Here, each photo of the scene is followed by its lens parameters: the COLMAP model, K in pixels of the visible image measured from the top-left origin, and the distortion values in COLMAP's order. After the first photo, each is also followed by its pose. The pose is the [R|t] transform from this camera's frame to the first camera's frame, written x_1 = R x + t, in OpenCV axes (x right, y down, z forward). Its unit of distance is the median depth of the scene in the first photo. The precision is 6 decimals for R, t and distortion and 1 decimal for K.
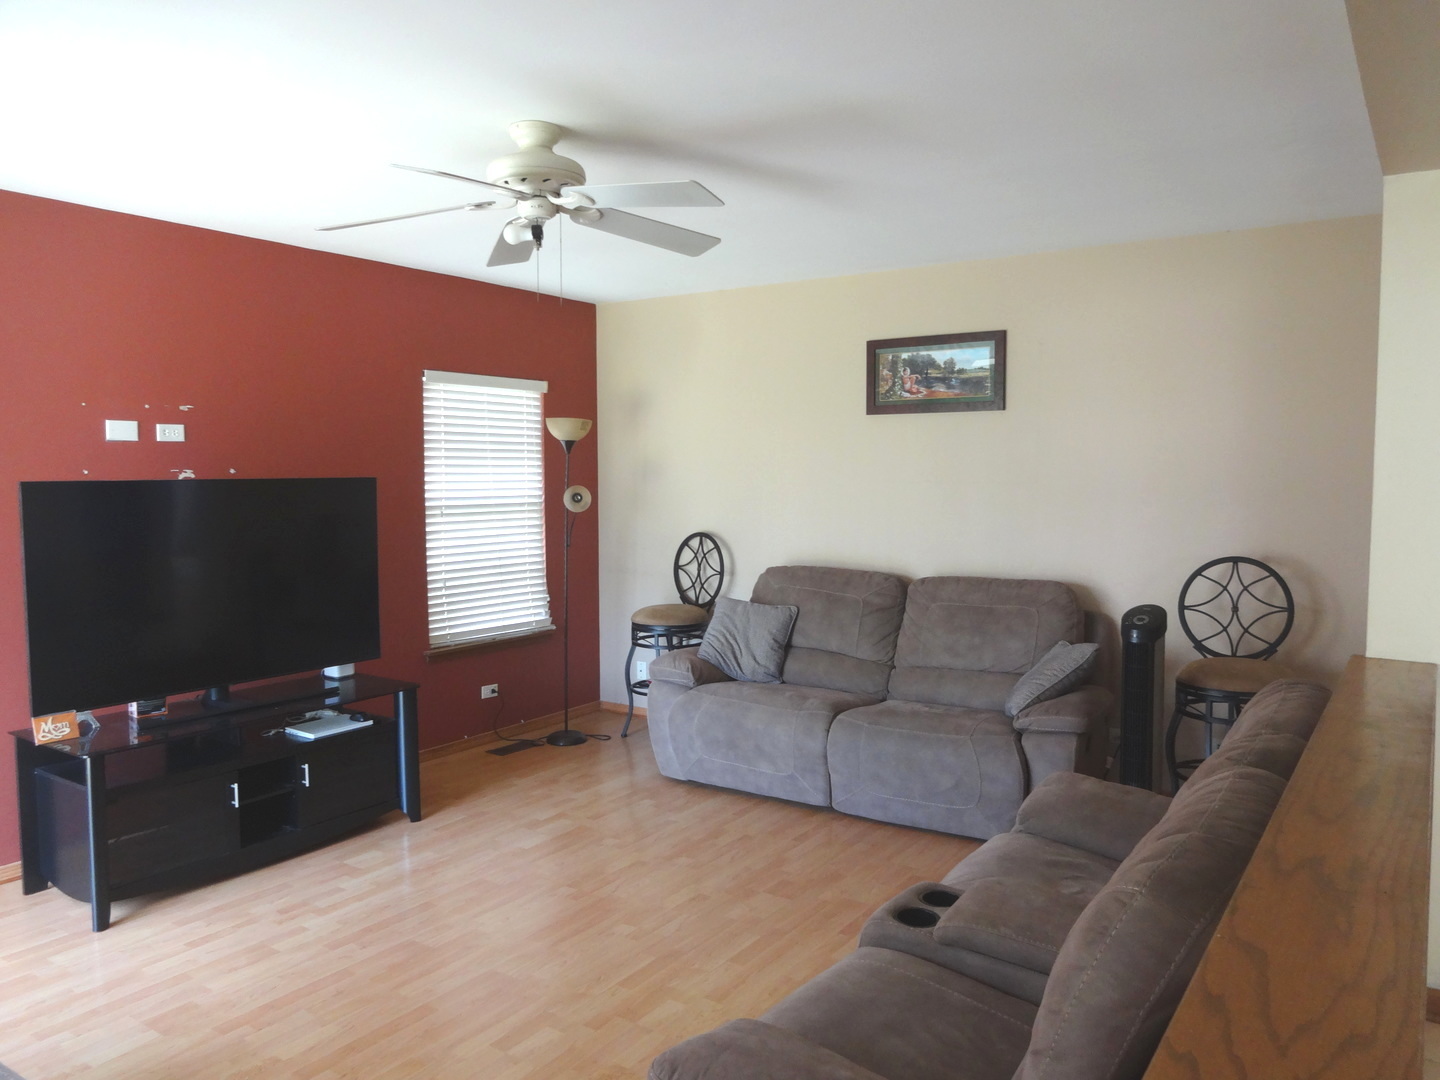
lens RADIAL K [[1056.6, 0, 726.7], [0, 1056.6, 541.2], [0, 0, 1]] dist [-0.009257, -0.001885]
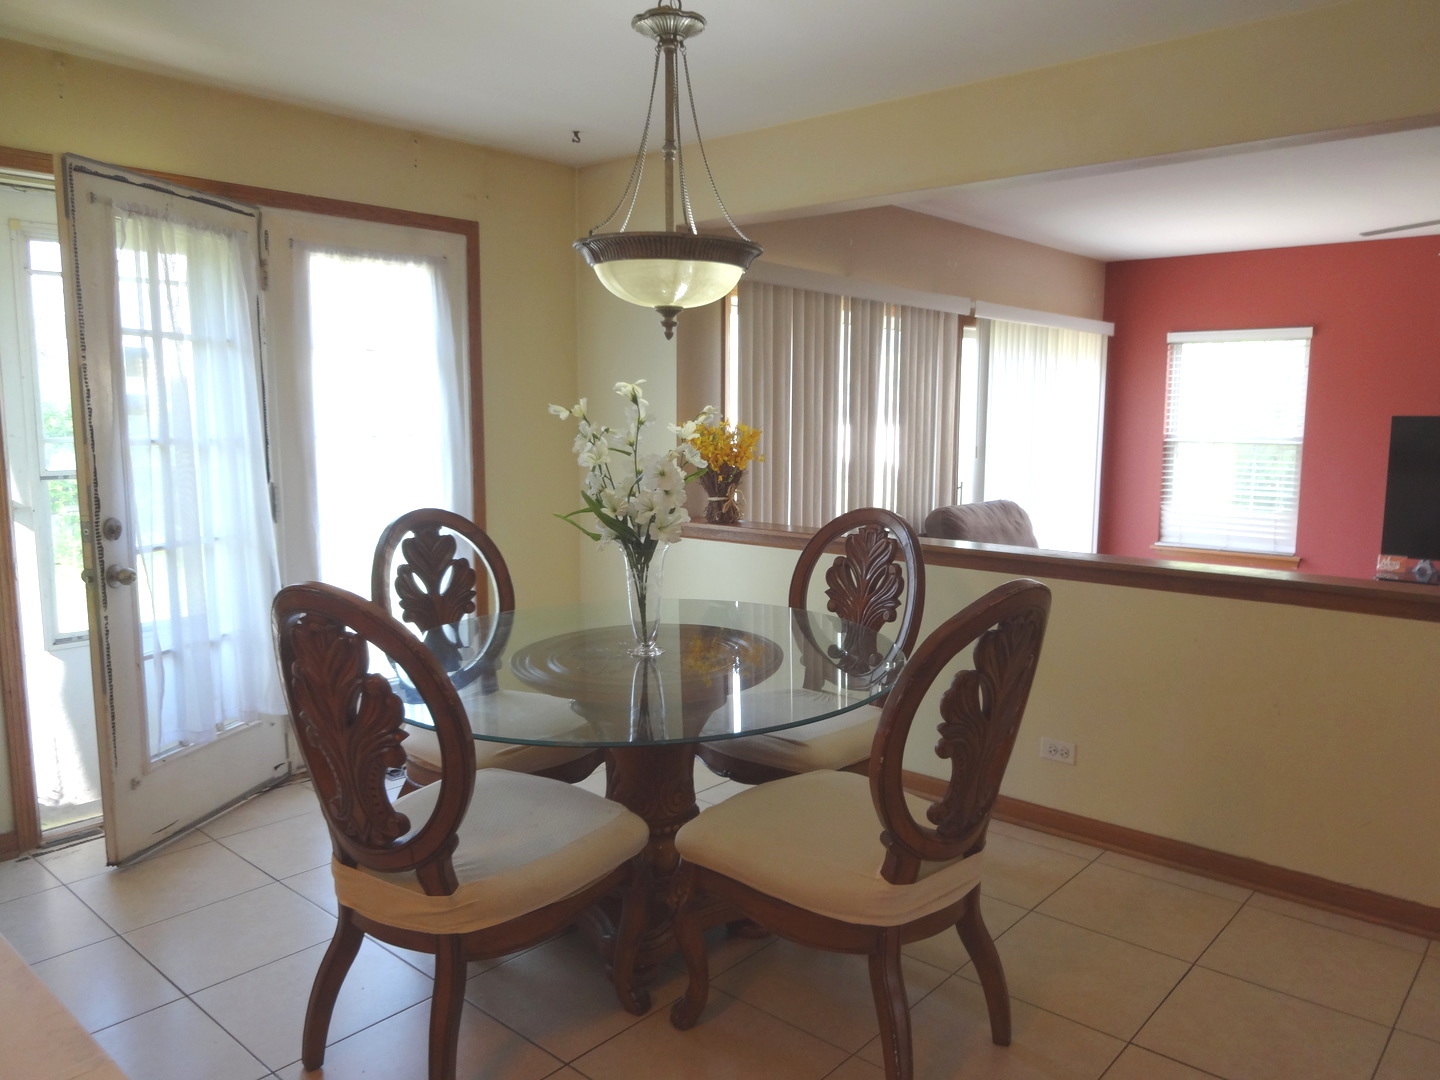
lens RADIAL K [[1056.6, 0, 726.7], [0, 1056.6, 541.2], [0, 0, 1]] dist [-0.009257, -0.001885]
pose [[-0.131313, 0.125662, -0.983344, 0.952012], [-0.072231, 0.988084, 0.135913, -0.008056], [0.988706, 0.088875, -0.120671, 0.124531]]
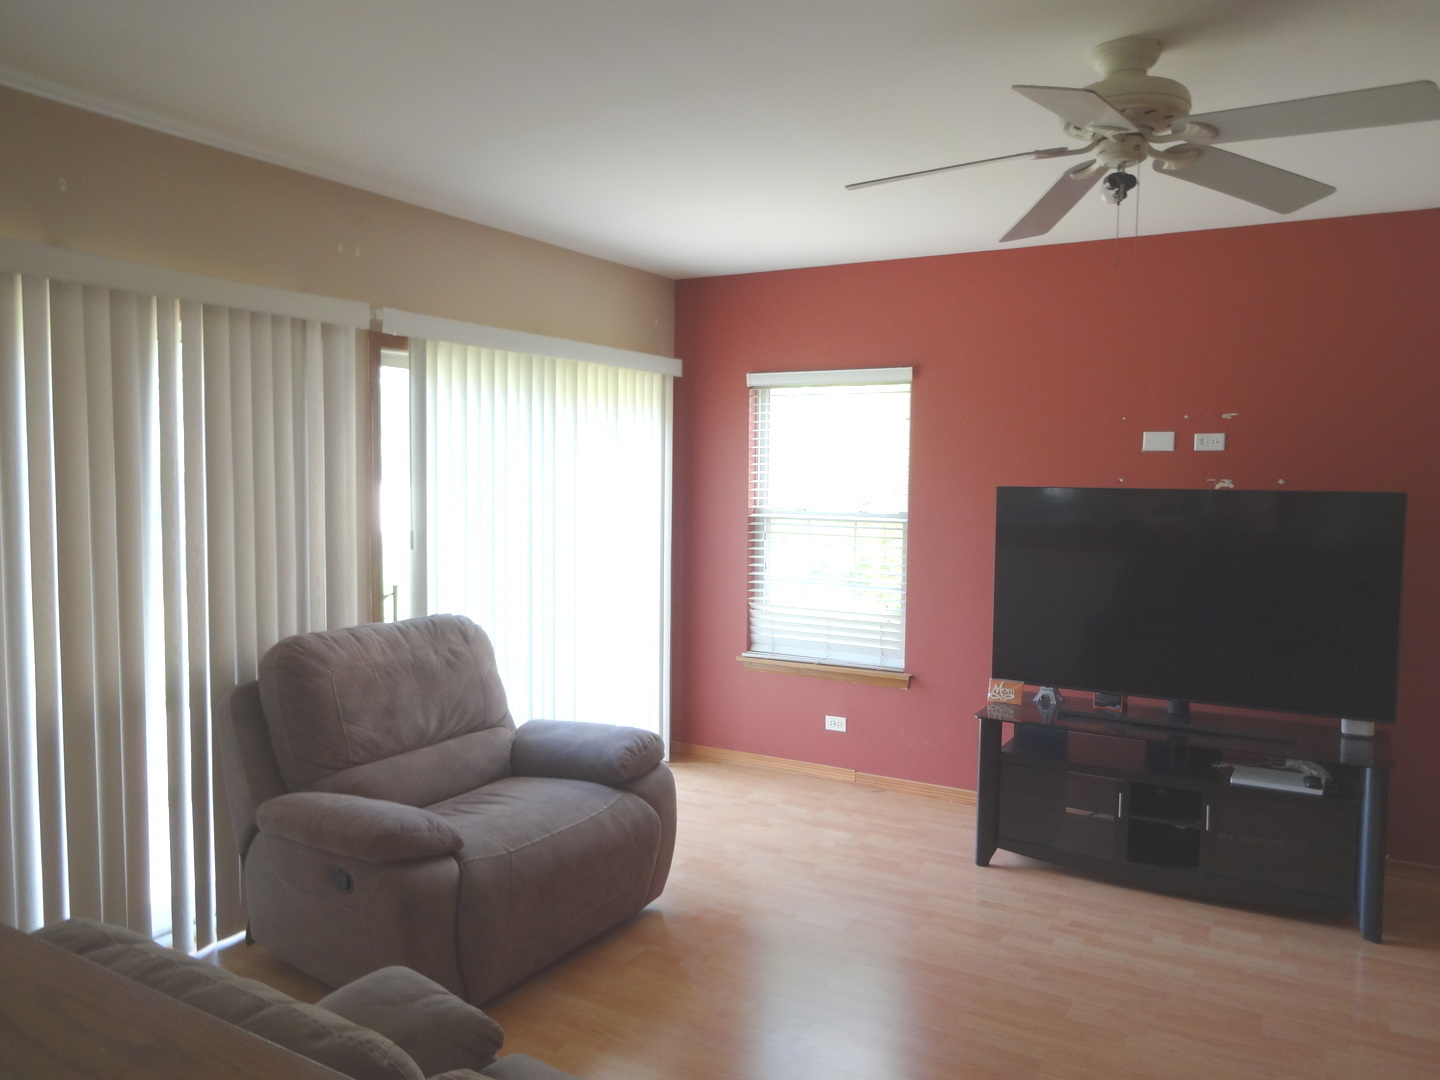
lens RADIAL K [[1056.6, 0, 726.7], [0, 1056.6, 541.2], [0, 0, 1]] dist [-0.009257, -0.001885]
pose [[0.069137, 0.069999, -0.995148, 0.436503], [-0.078493, 0.994824, 0.064523, -0.038455], [0.994514, 0.073651, 0.074274, 0.482413]]
